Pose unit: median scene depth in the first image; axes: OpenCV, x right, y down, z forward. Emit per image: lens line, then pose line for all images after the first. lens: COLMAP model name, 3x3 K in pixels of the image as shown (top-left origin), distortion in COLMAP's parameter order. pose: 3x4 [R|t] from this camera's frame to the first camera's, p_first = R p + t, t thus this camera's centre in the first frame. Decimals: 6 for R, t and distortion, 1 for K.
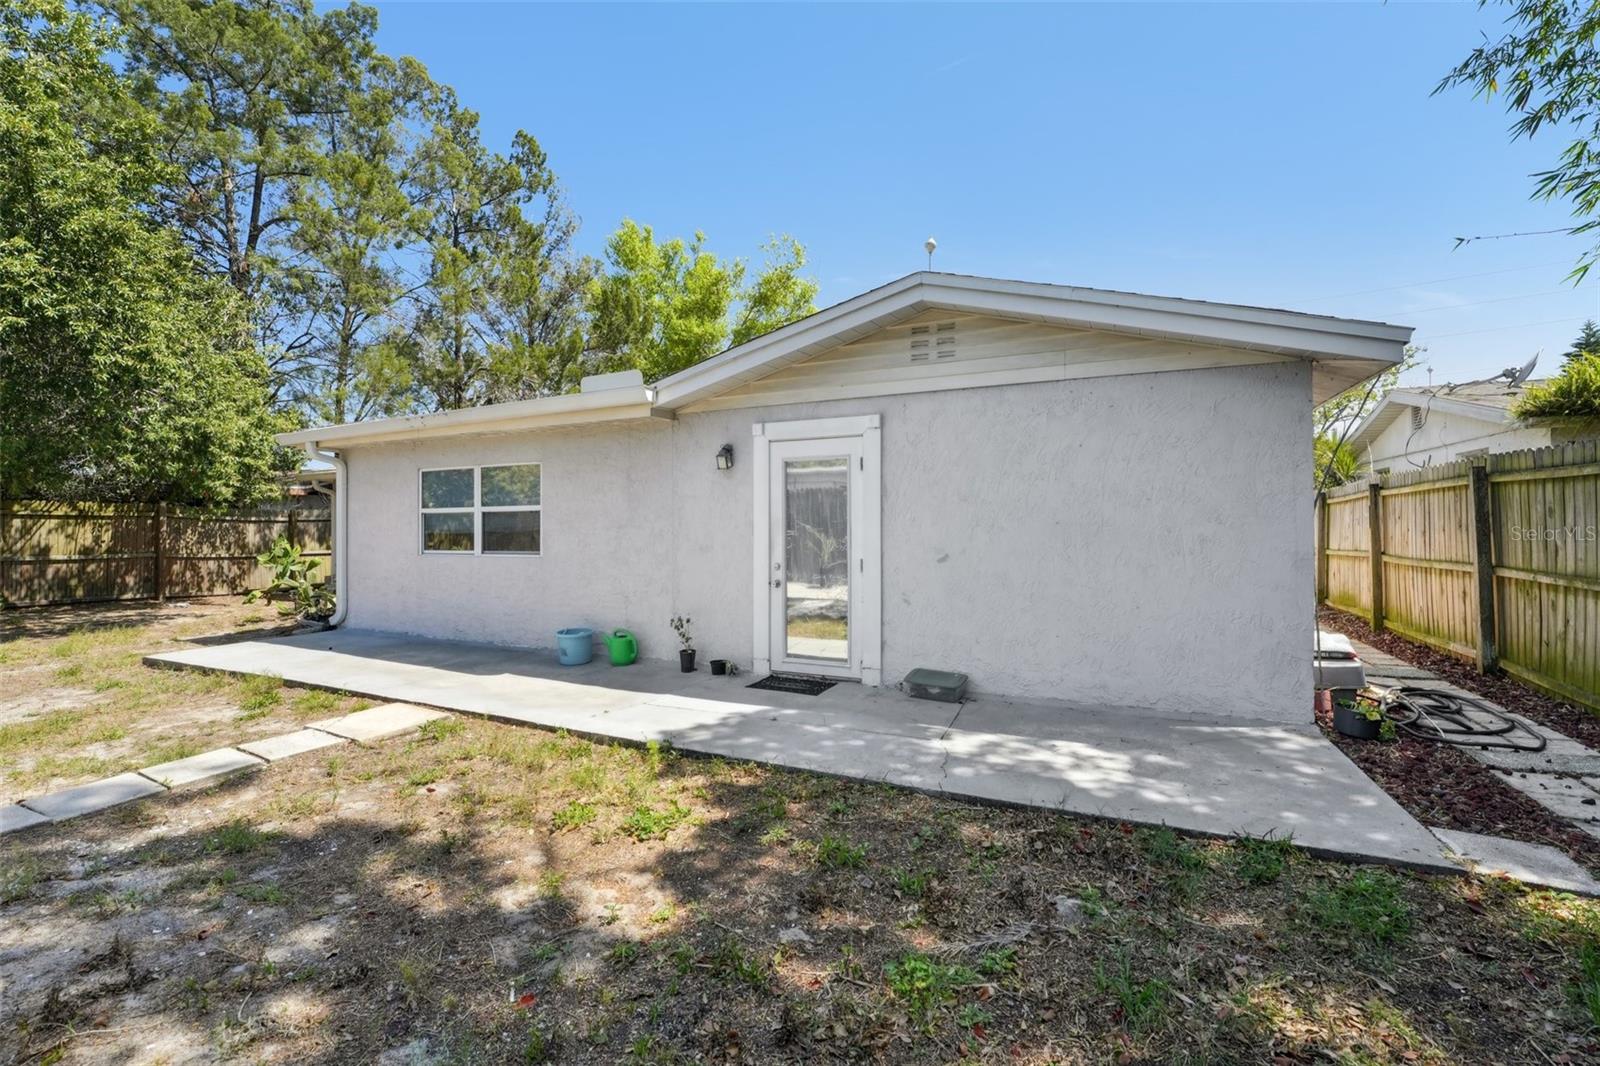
lens RADIAL K [[677.1, 0, 793.6], [0, 677.1, 526.7], [0, 0, 1]] dist [-0.025995, 0.000064]
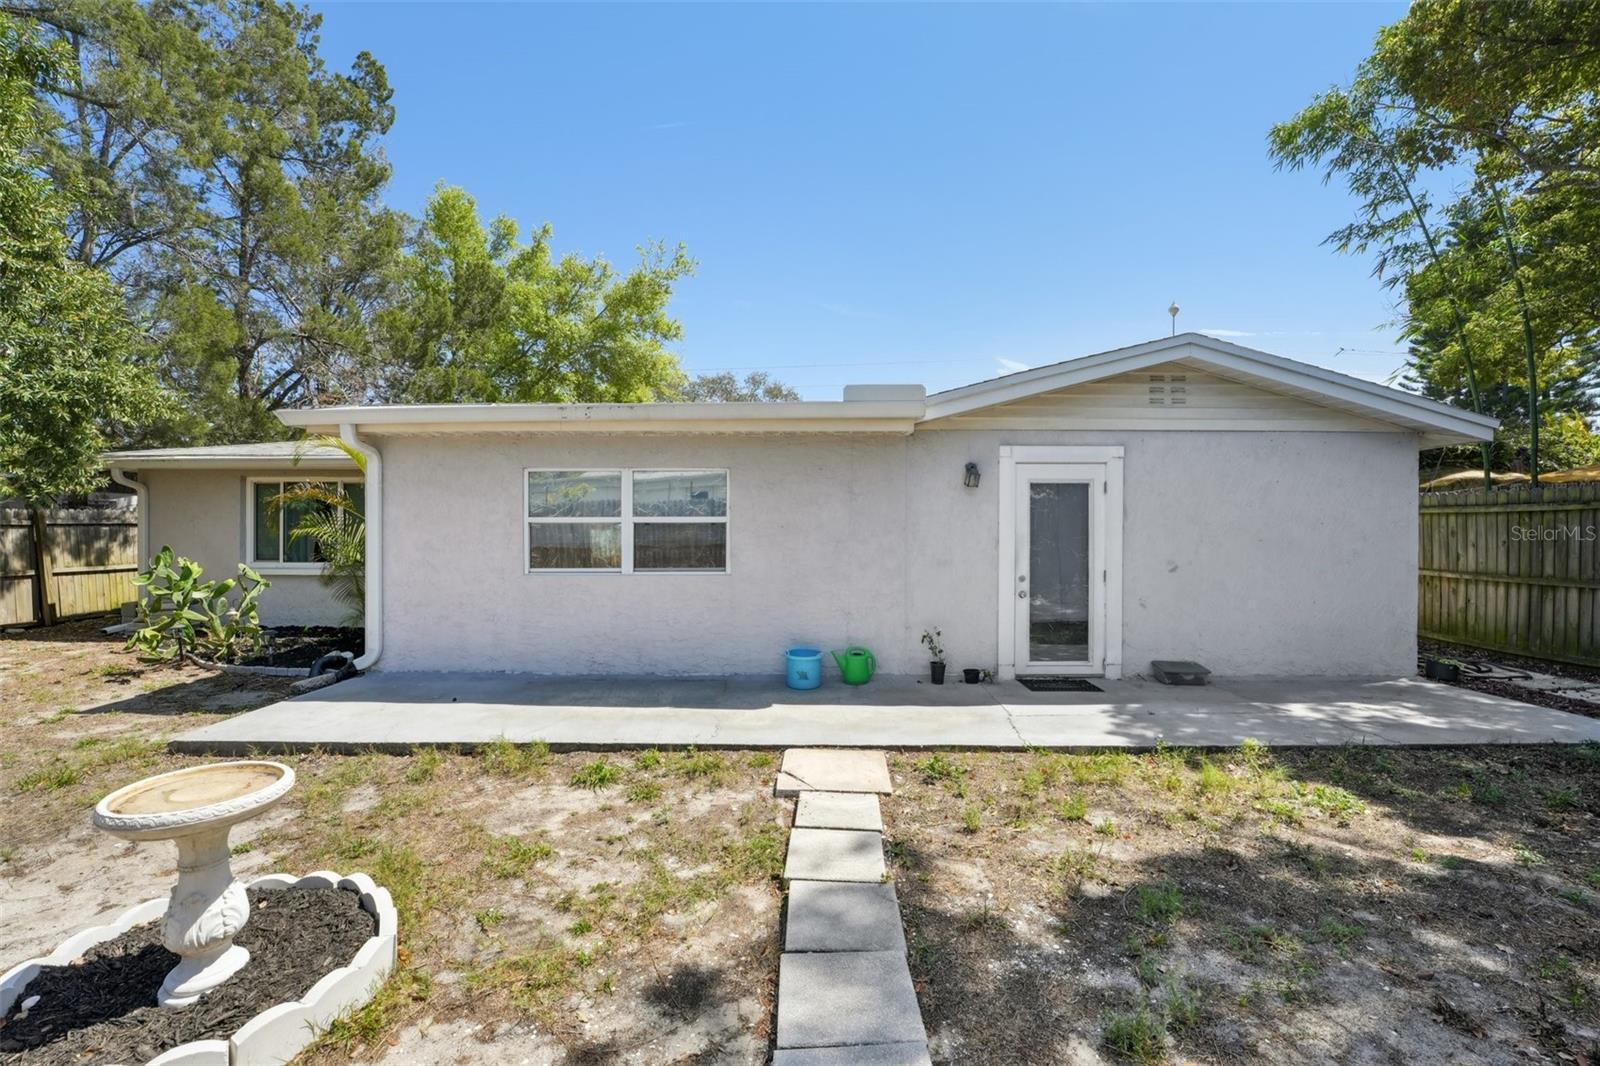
lens RADIAL K [[655.1, 0, 804.5], [0, 655.1, 537.9], [0, 0, 1]] dist [-0.026658, -0.000448]
pose [[0.909464, 0.000880, 0.415783, -0.861841], [-0.004609, 0.999958, 0.007966, -0.014773], [-0.415758, -0.009161, 0.909429, 0.211619]]
